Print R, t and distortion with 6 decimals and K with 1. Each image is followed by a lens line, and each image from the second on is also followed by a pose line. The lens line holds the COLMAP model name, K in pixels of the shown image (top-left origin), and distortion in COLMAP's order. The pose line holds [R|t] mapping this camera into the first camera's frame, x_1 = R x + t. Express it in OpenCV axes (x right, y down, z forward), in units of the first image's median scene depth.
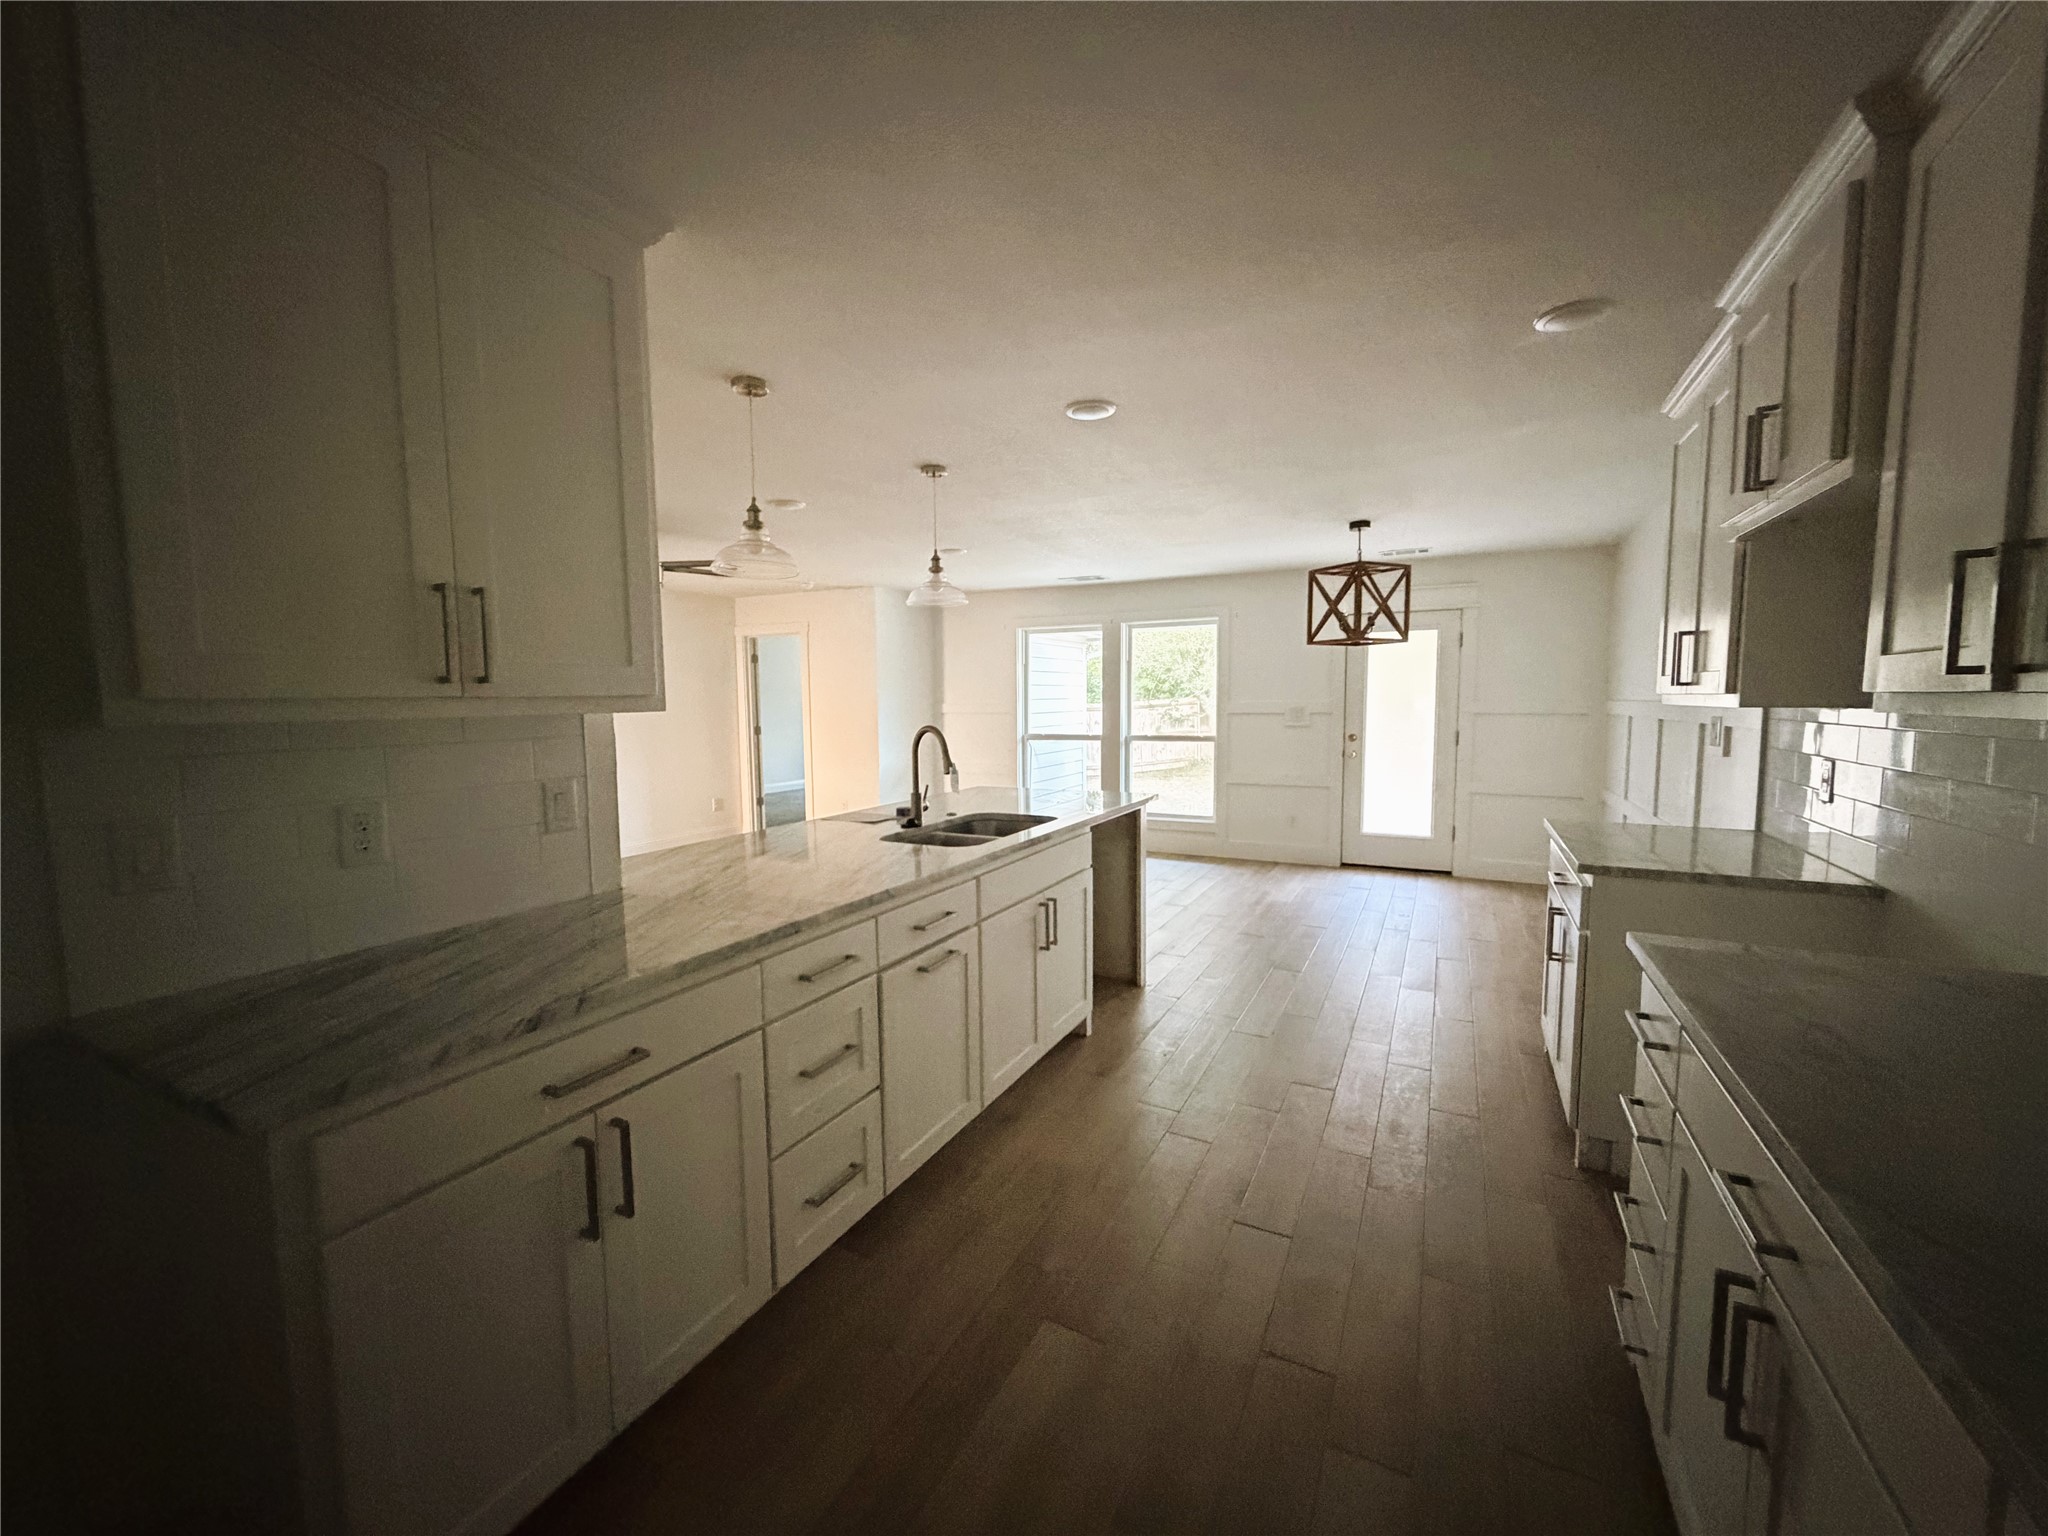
lens RADIAL K [[830.5, 0, 1024.0], [0, 830.5, 768.0], [0, 0, 1]] dist [-0.000246, 0.000000]
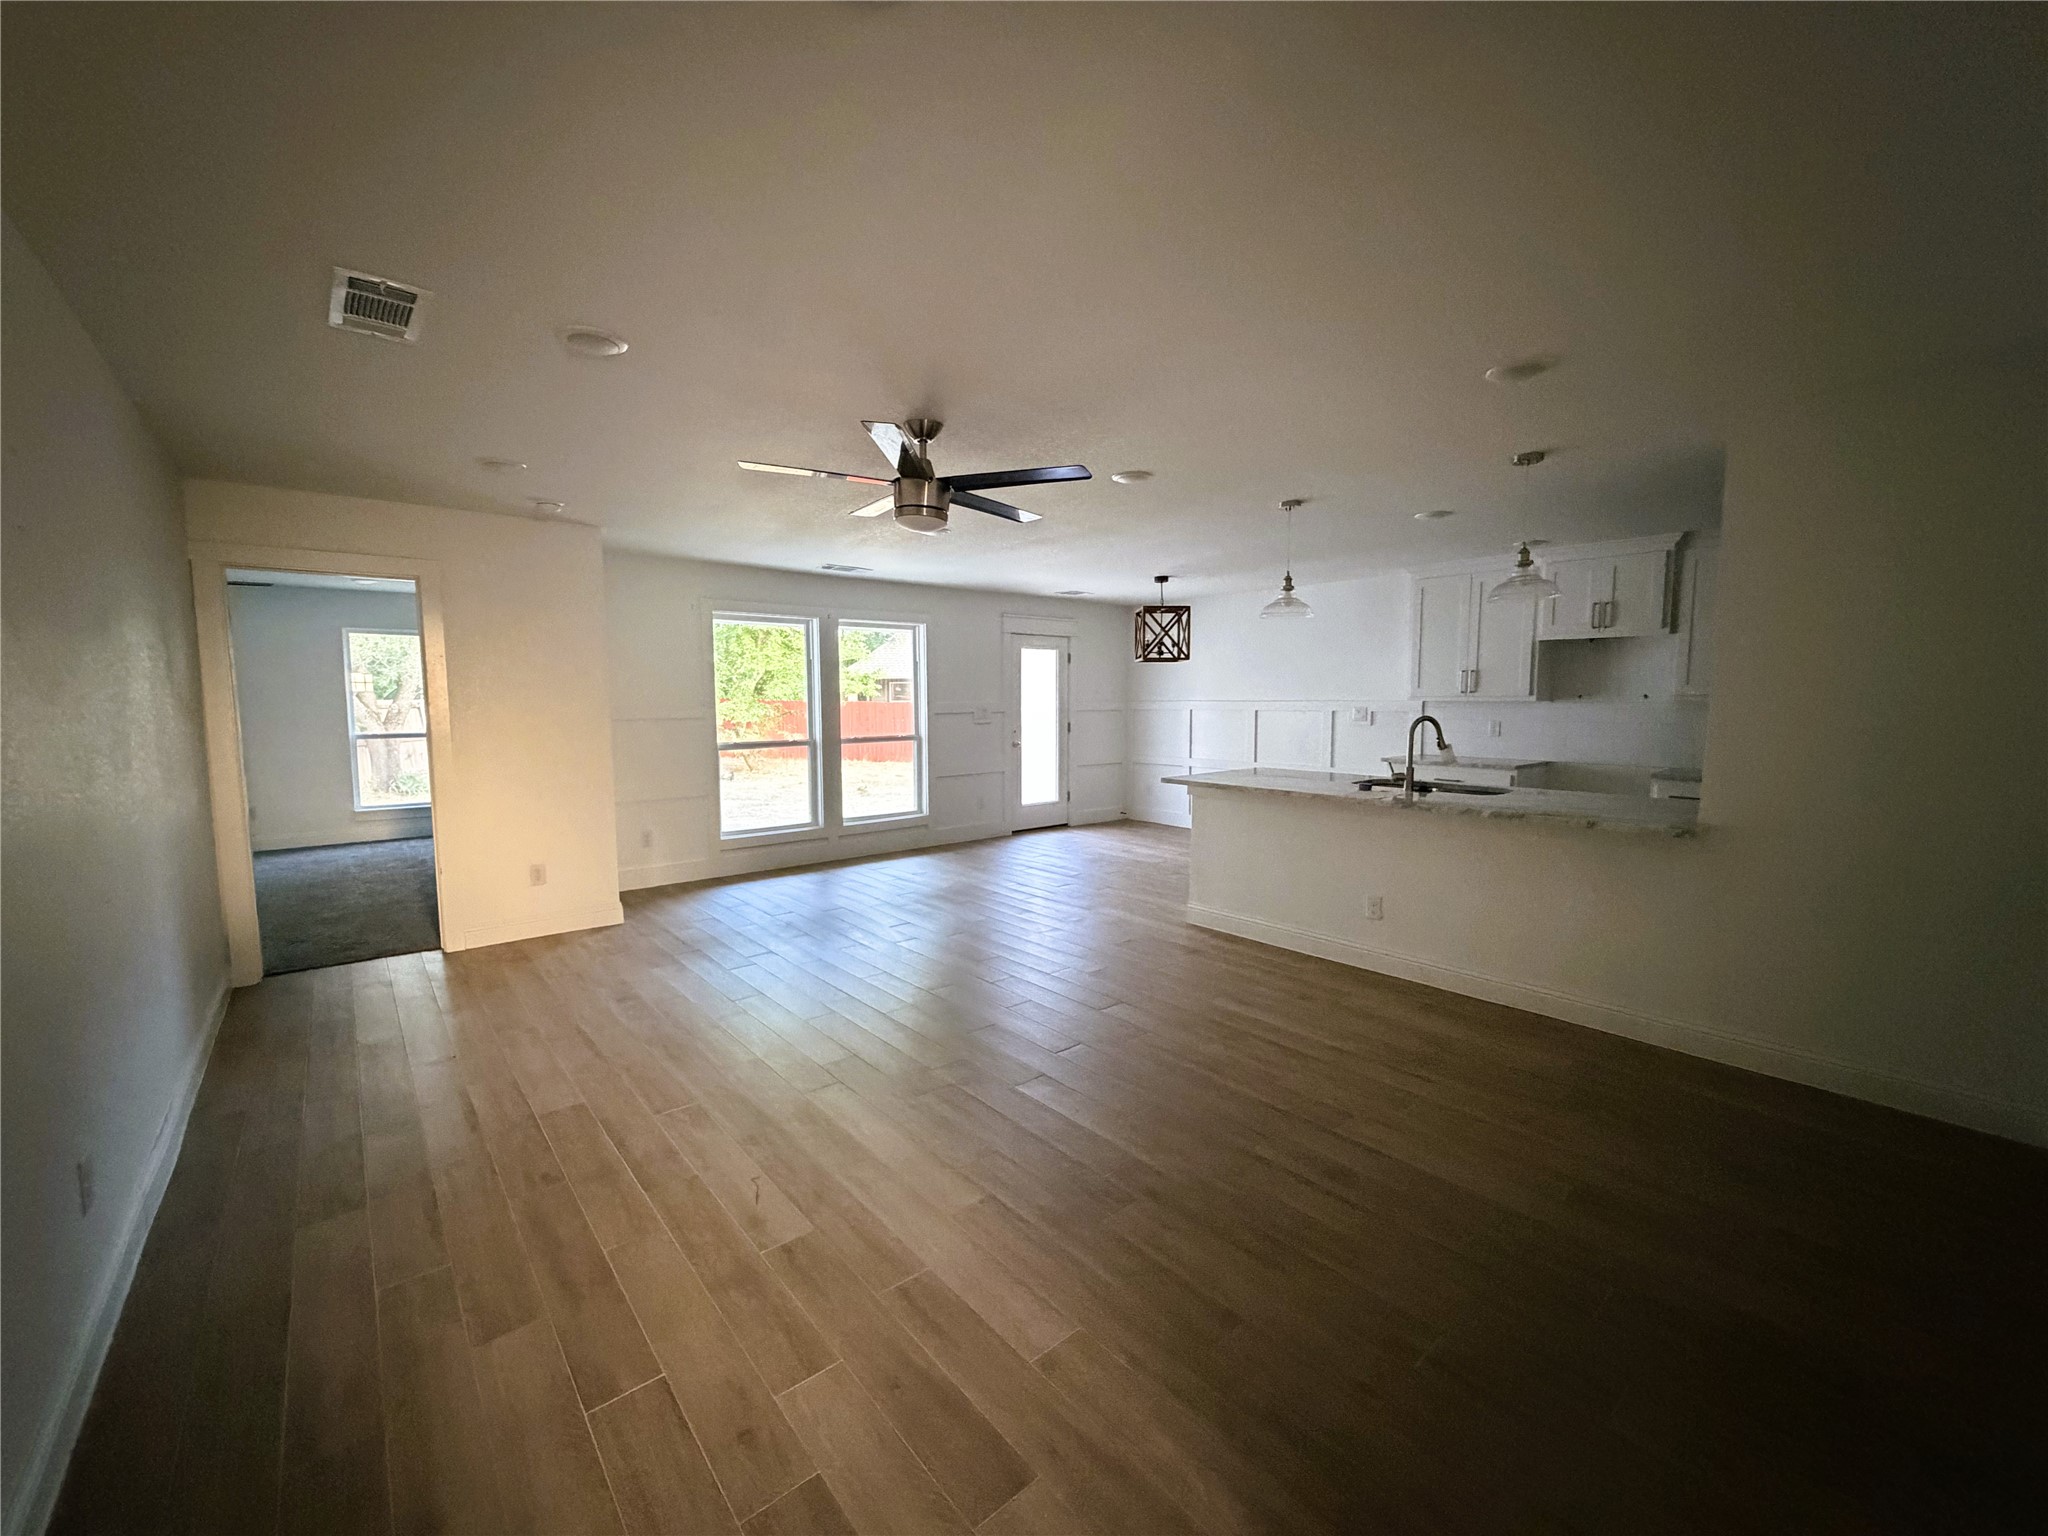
lens RADIAL K [[817.5, 0, 1024.0], [0, 817.5, 768.0], [0, 0, 1]] dist [0.000748, 0.000026]
pose [[0.386886, -0.075648, 0.919019, -0.773557], [0.079634, 0.995647, 0.048432, -0.041220], [-0.918682, 0.054447, 0.391226, 0.526104]]
